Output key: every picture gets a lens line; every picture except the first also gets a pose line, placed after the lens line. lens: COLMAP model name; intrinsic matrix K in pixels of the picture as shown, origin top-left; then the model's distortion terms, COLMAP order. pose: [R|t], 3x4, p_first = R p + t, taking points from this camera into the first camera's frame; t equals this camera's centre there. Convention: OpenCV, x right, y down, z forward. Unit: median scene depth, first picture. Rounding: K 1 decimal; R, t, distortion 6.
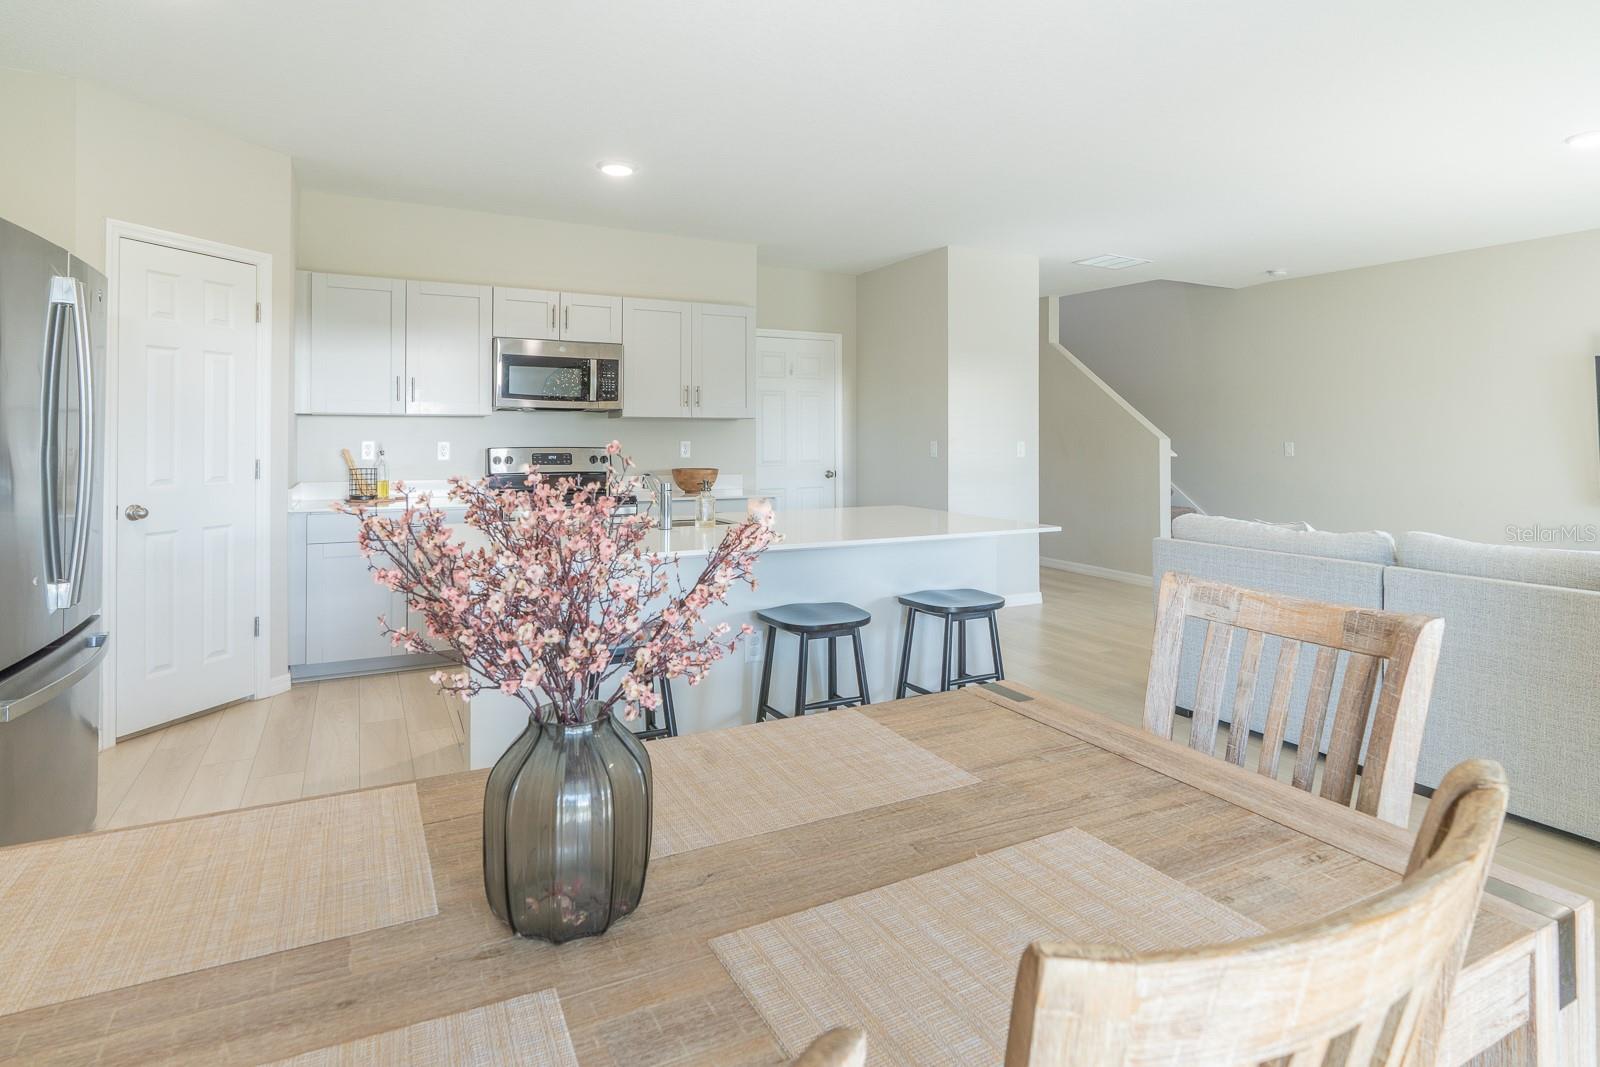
lens RADIAL K [[852.8, 0, 809.6], [0, 852.8, 440.2], [0, 0, 1]] dist [0.000586, 0.000426]
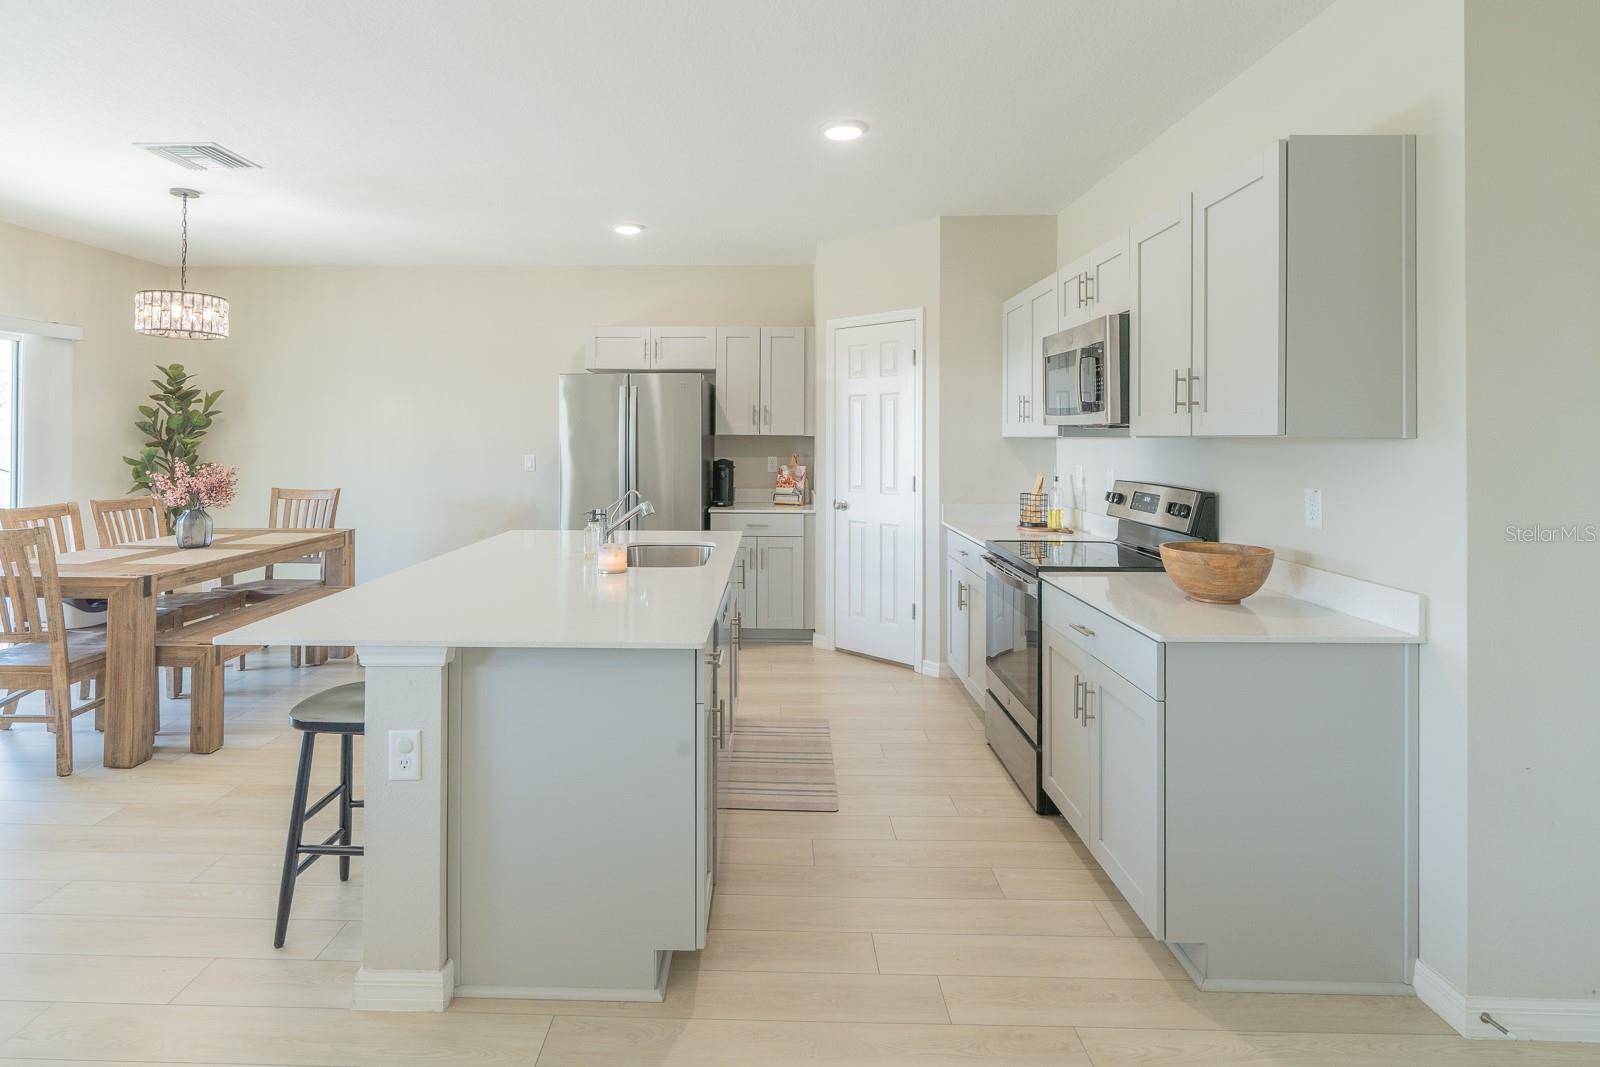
lens RADIAL K [[843.4, 0, 737.0], [0, 843.4, 427.2], [0, 0, 1]] dist [-0.002978, 0.000641]
pose [[-0.510022, -0.013073, -0.860062, 0.409051], [-0.008558, 0.999912, -0.010123, -0.026025], [0.860119, 0.002198, -0.510089, 1.077431]]
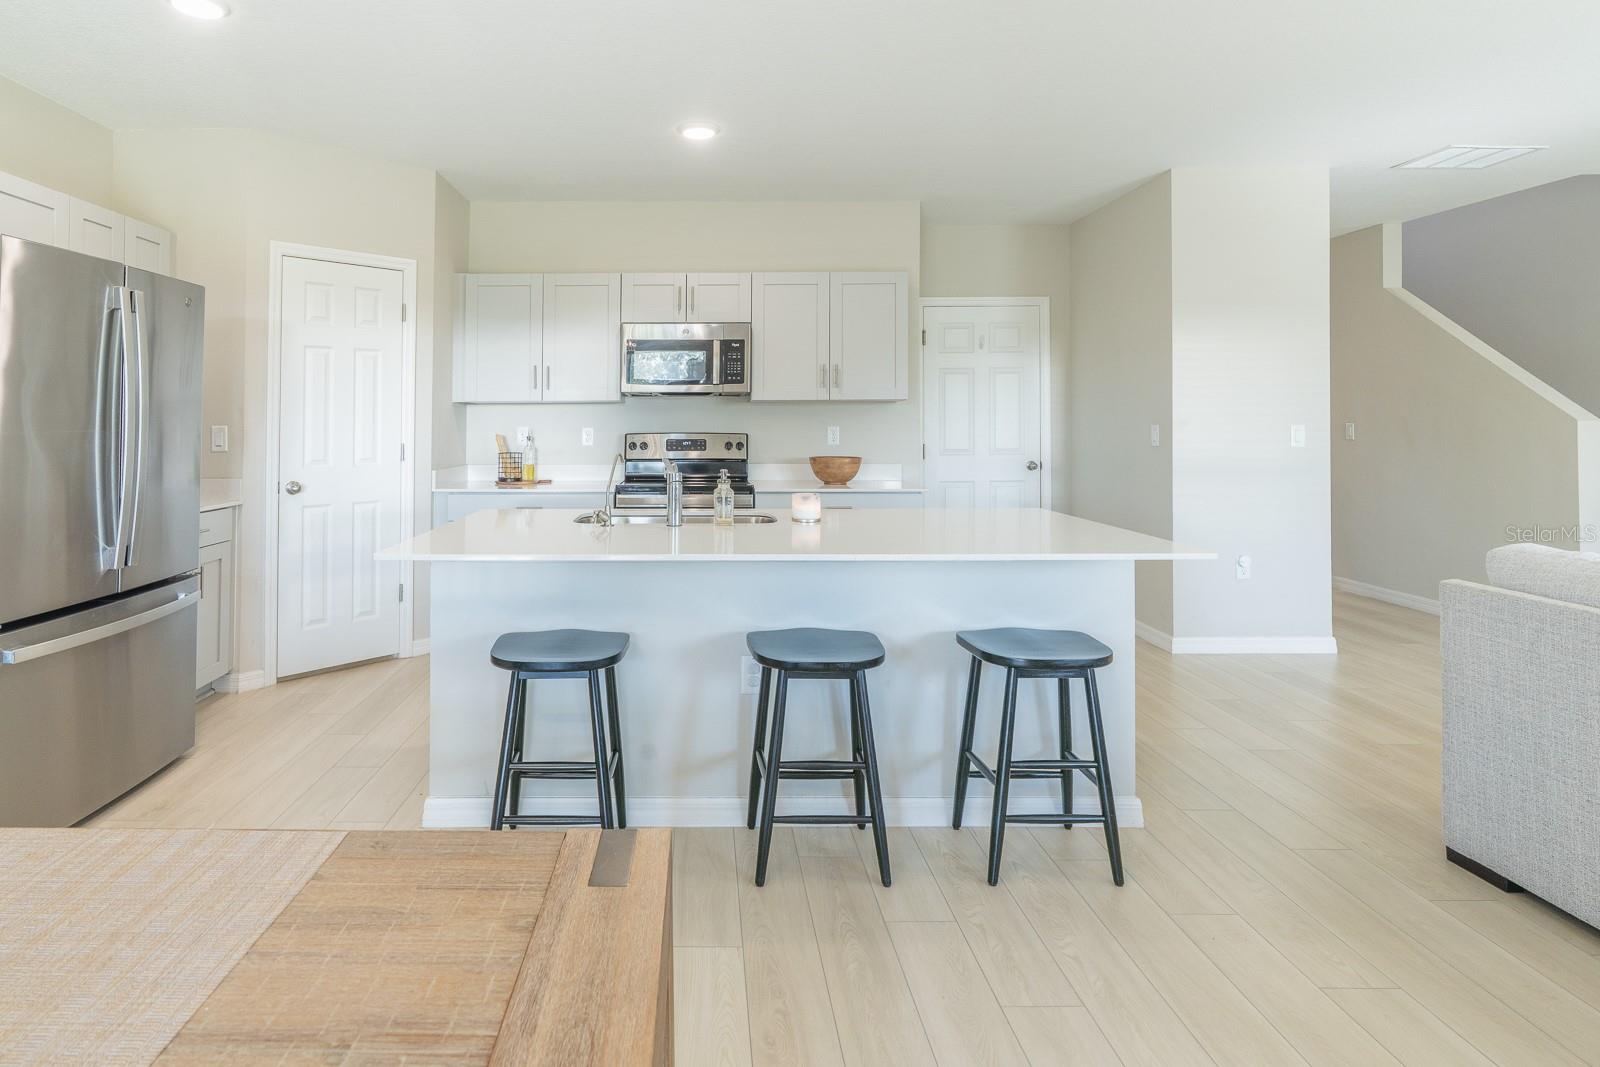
lens RADIAL K [[840.9, 0, 702.1], [0, 840.9, 428.9], [0, 0, 1]] dist [-0.002960, 0.000346]
pose [[0.880515, -0.002407, -0.474012, 0.171760], [0.002907, 0.999996, 0.000322, 0.003211], [0.474009, -0.001661, 0.880518, 0.166299]]
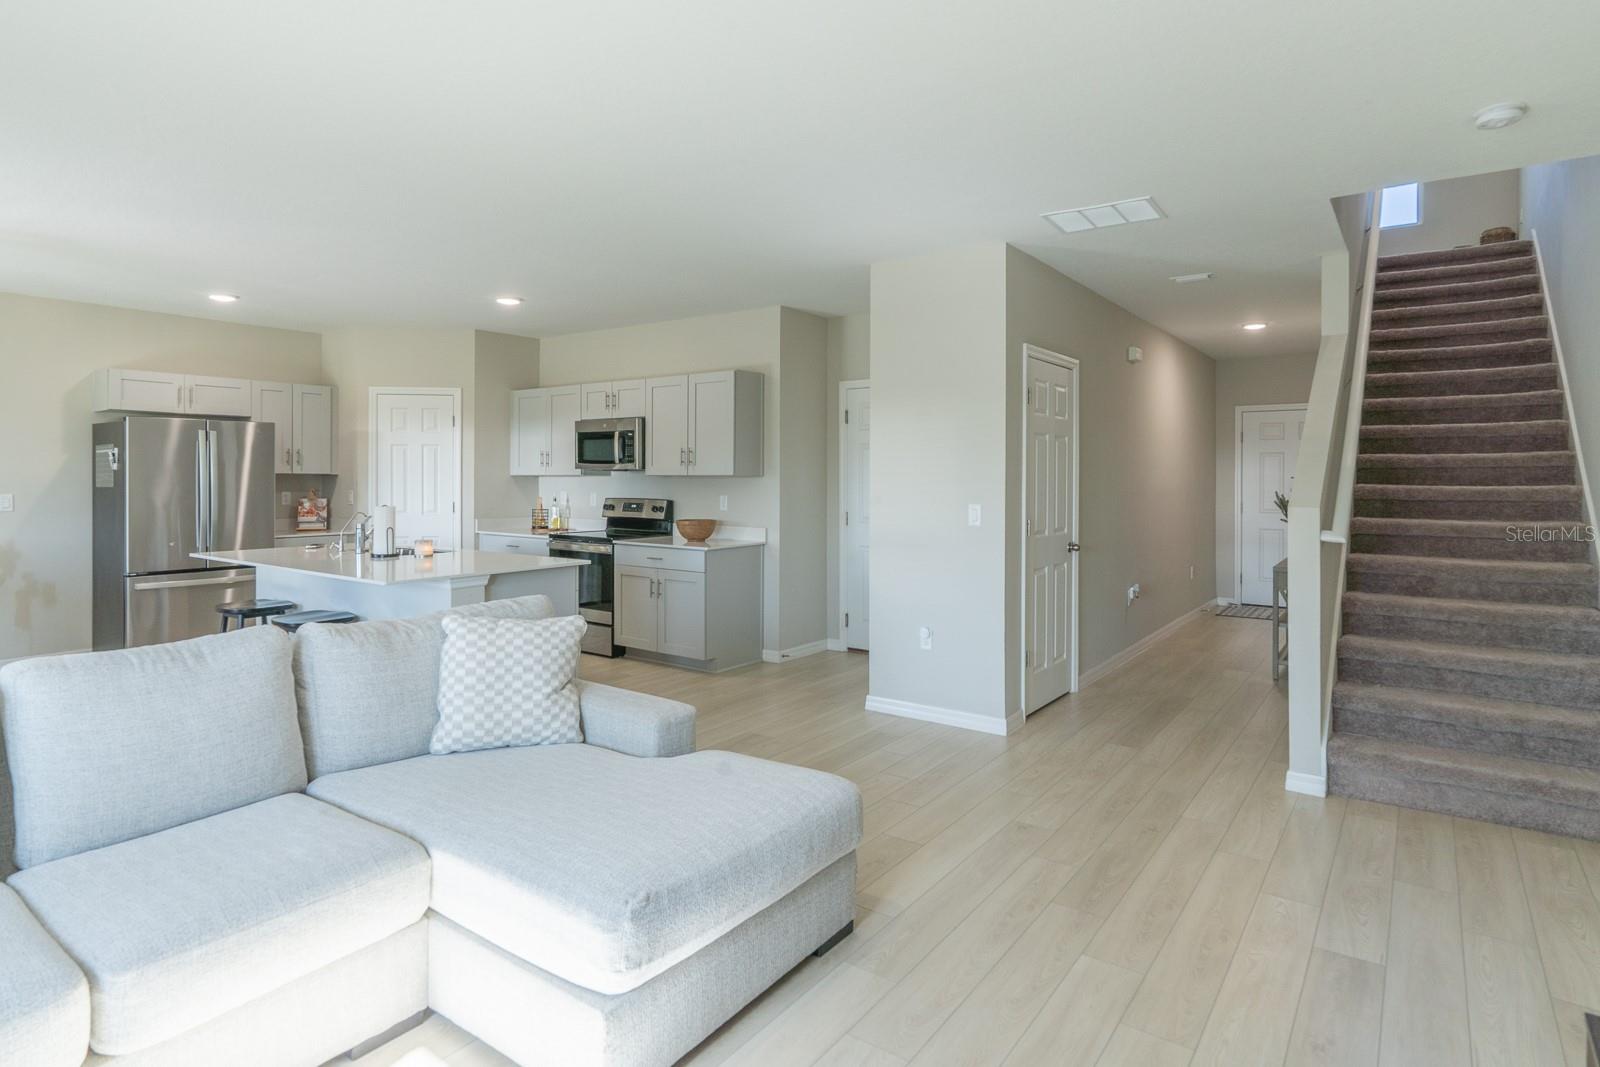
lens RADIAL K [[891.9, 0, 802.7], [0, 891.9, 479.6], [0, 0, 1]] dist [-0.003106, 0.003206]
pose [[0.436753, 0.002401, -0.899578, 1.062516], [-0.006774, 0.999977, -0.000619, -0.022362], [0.899556, 0.006365, 0.436759, 0.647783]]
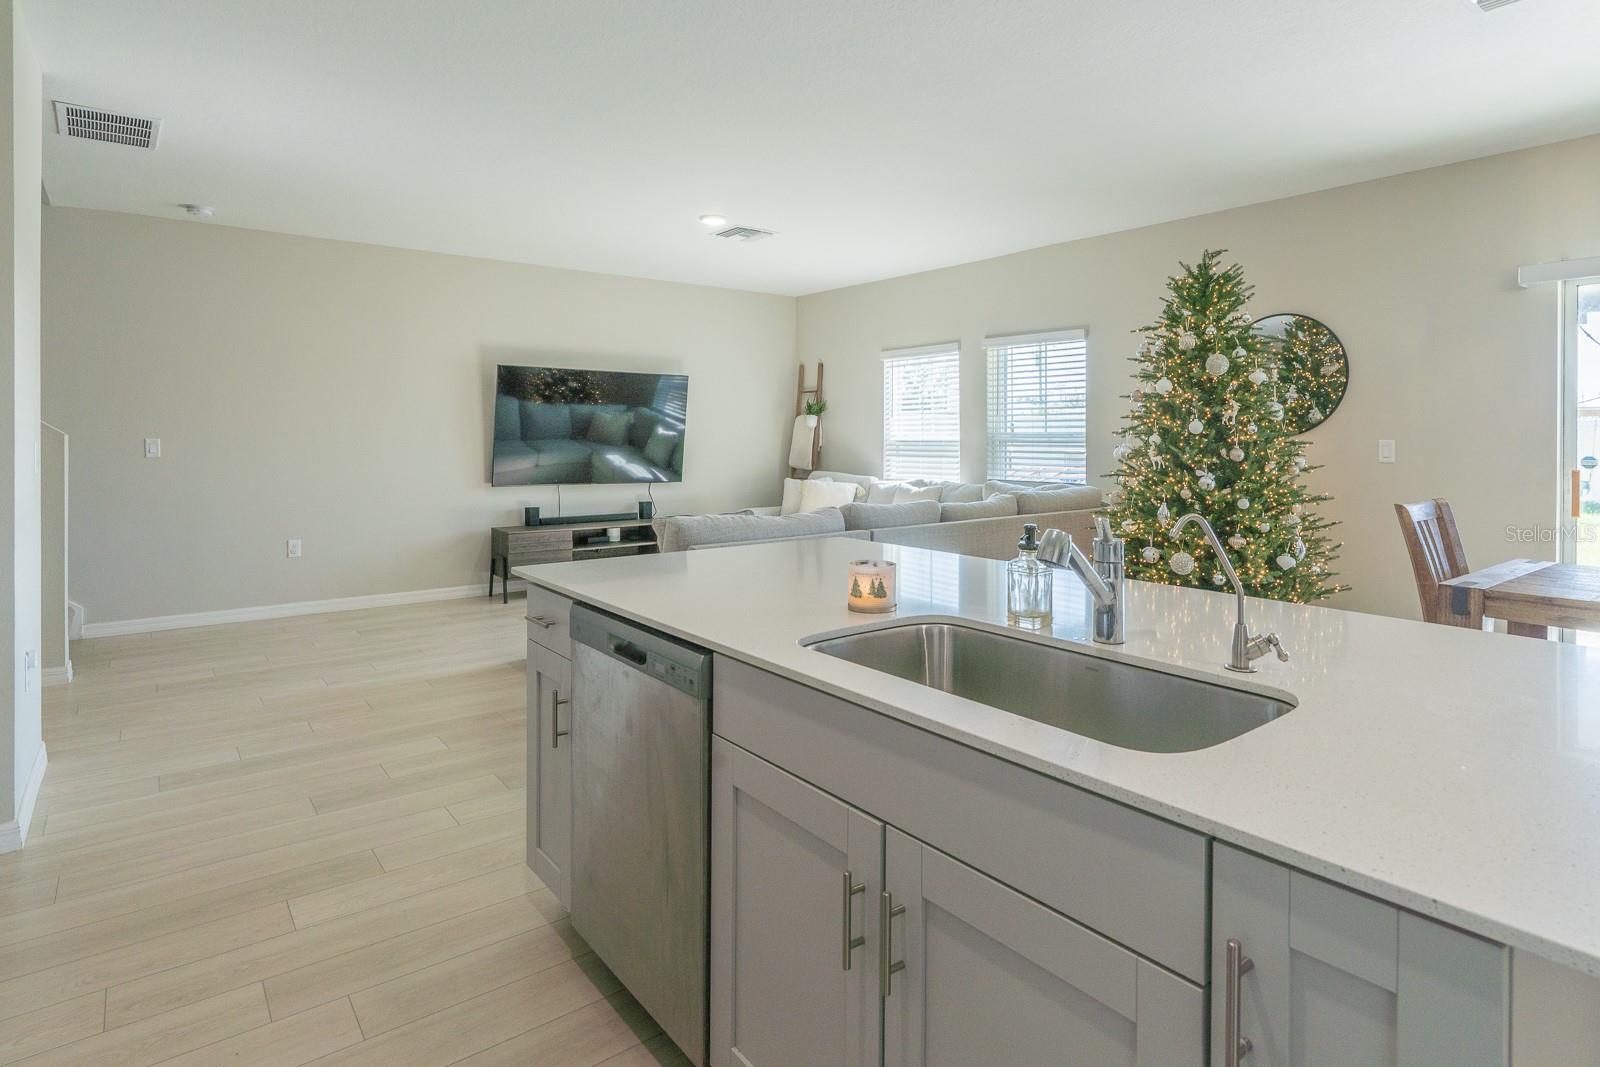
lens RADIAL K [[849.4, 0, 802.0], [0, 849.4, 434.3], [0, 0, 1]] dist [0.000680, 0.000721]
pose [[-0.170512, -0.004600, 0.985345, -0.360107], [0.003141, 0.999981, 0.005211, -0.005130], [-0.985351, 0.003983, -0.170495, 0.803104]]
